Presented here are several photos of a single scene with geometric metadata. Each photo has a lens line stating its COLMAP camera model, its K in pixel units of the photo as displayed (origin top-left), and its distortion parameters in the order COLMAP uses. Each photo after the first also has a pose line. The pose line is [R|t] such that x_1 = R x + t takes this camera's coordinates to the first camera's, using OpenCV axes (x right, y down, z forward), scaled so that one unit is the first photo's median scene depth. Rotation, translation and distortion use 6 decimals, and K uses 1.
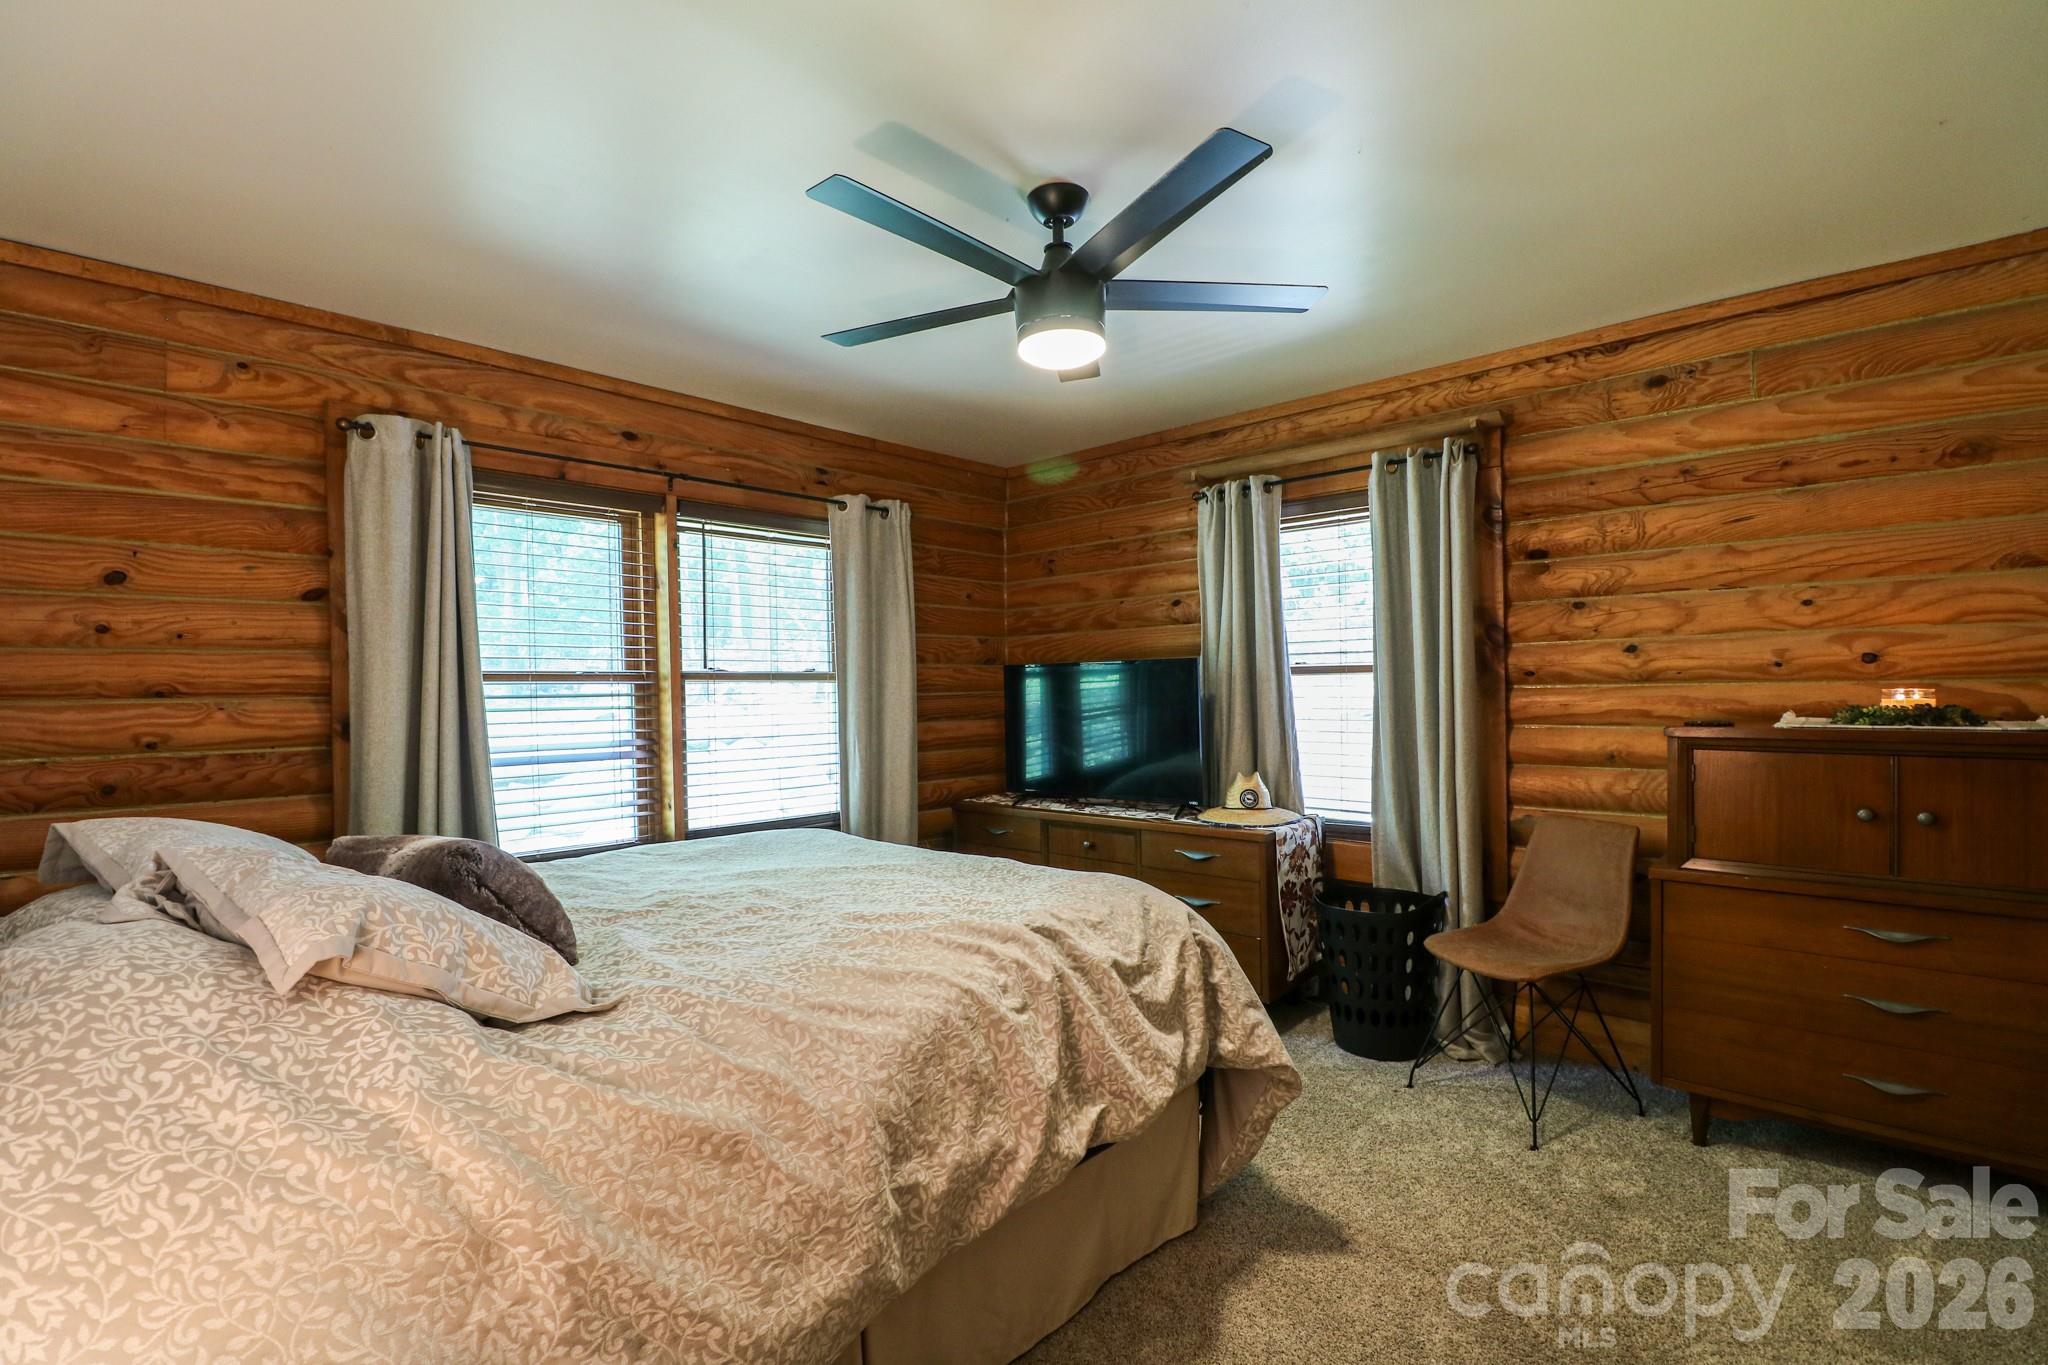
lens RADIAL K [[953.7, 0, 1030.3], [0, 953.7, 696.9], [0, 0, 1]] dist [-0.000553, -0.013252]
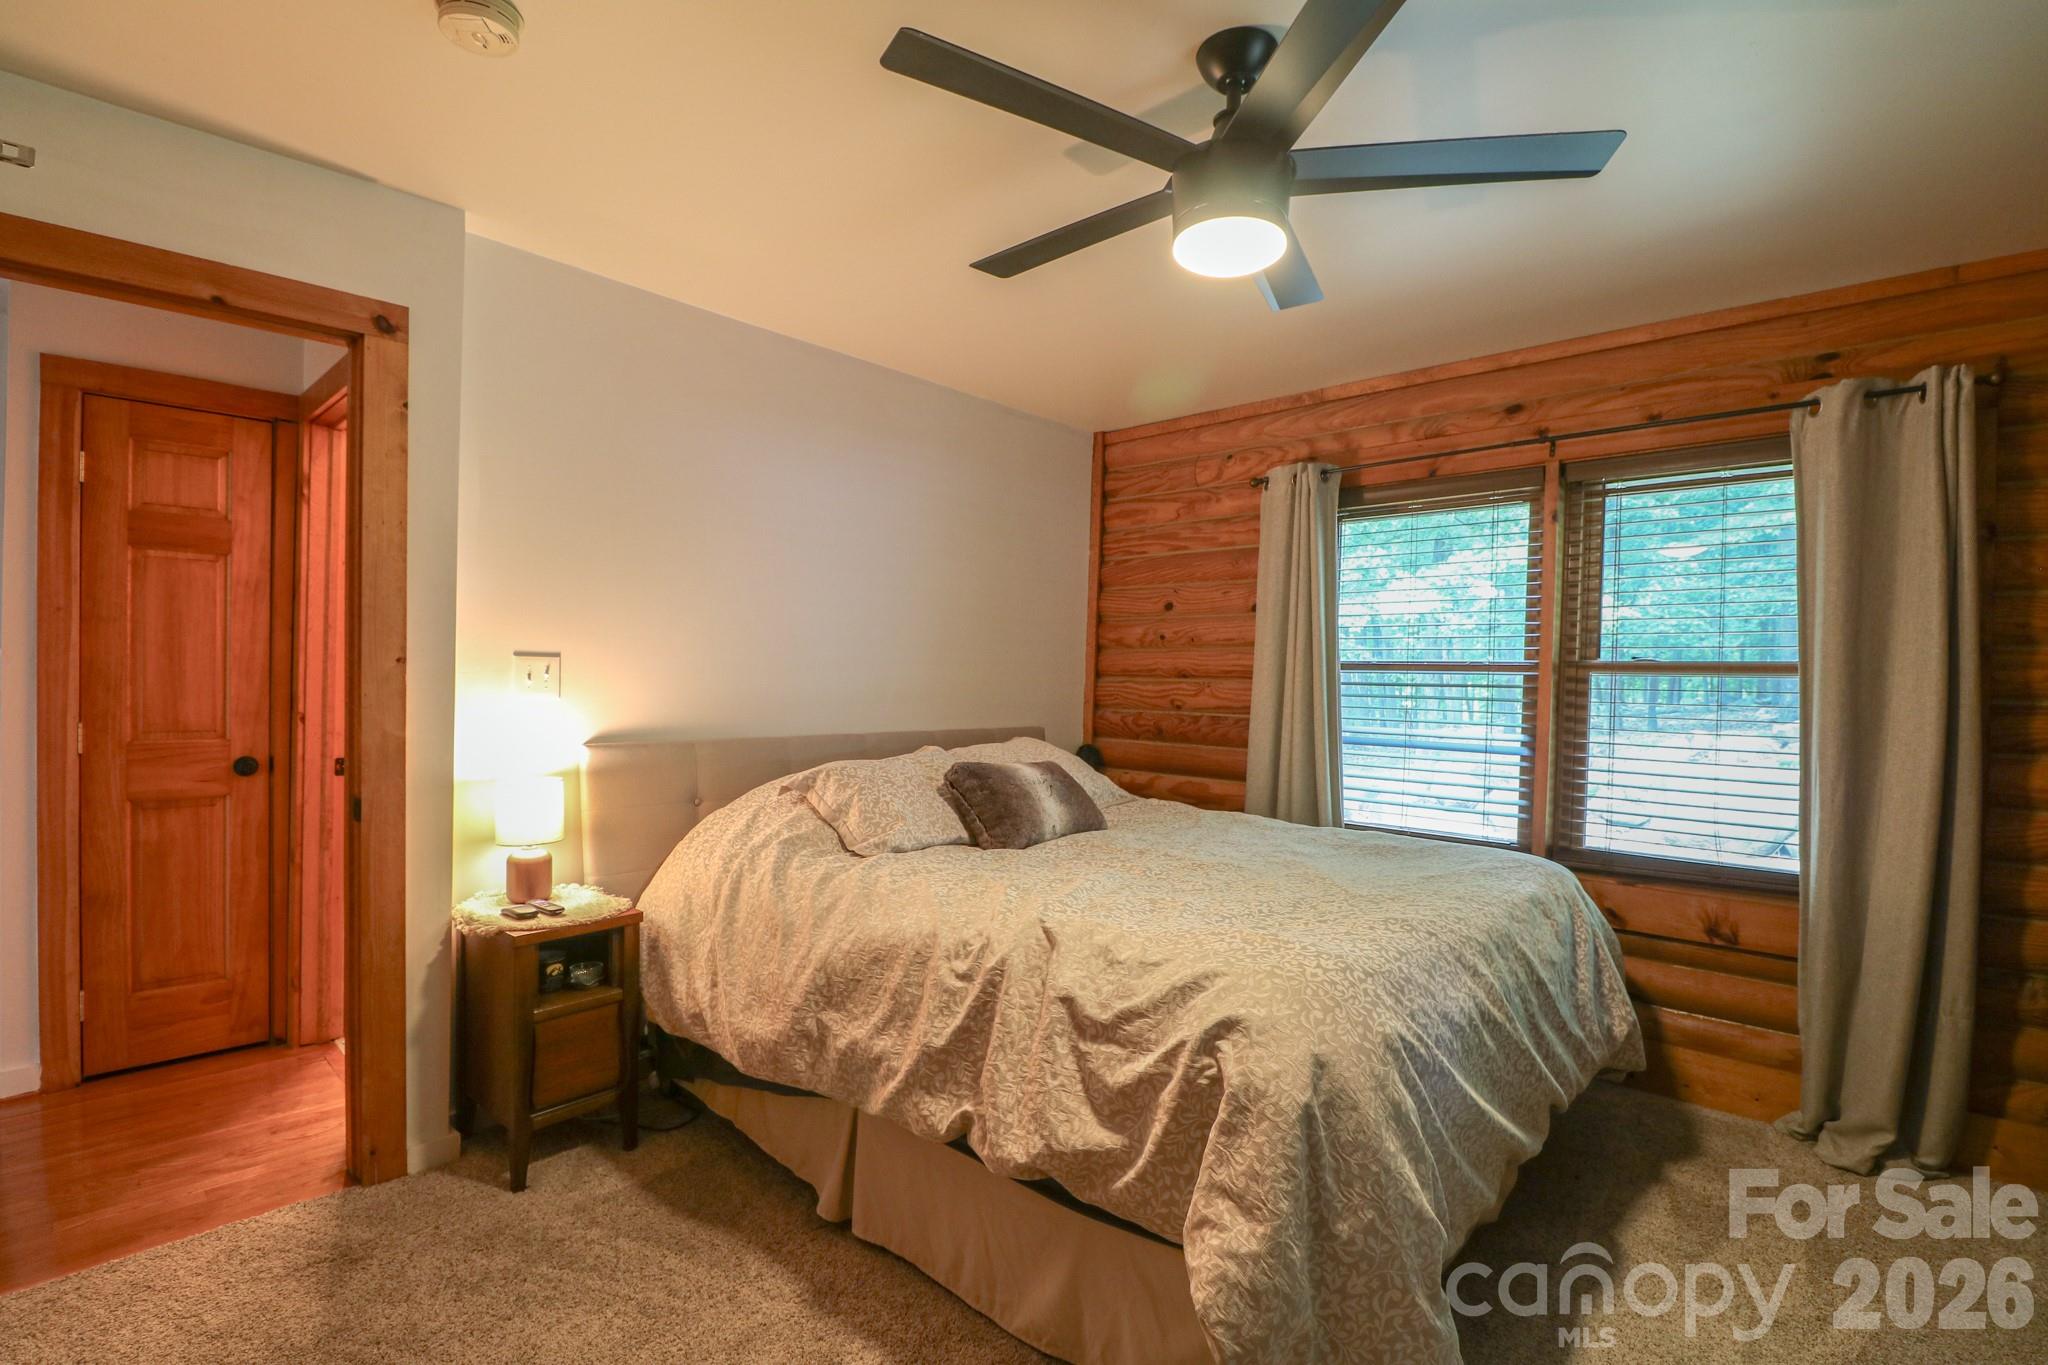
lens RADIAL K [[953.7, 0, 1030.3], [0, 953.7, 696.9], [0, 0, 1]] dist [-0.000553, -0.013252]
pose [[-0.012407, 0.034746, -0.999319, 0.610955], [-0.026435, 0.999035, 0.035065, -0.014392], [0.999574, 0.026852, -0.011476, 0.631548]]
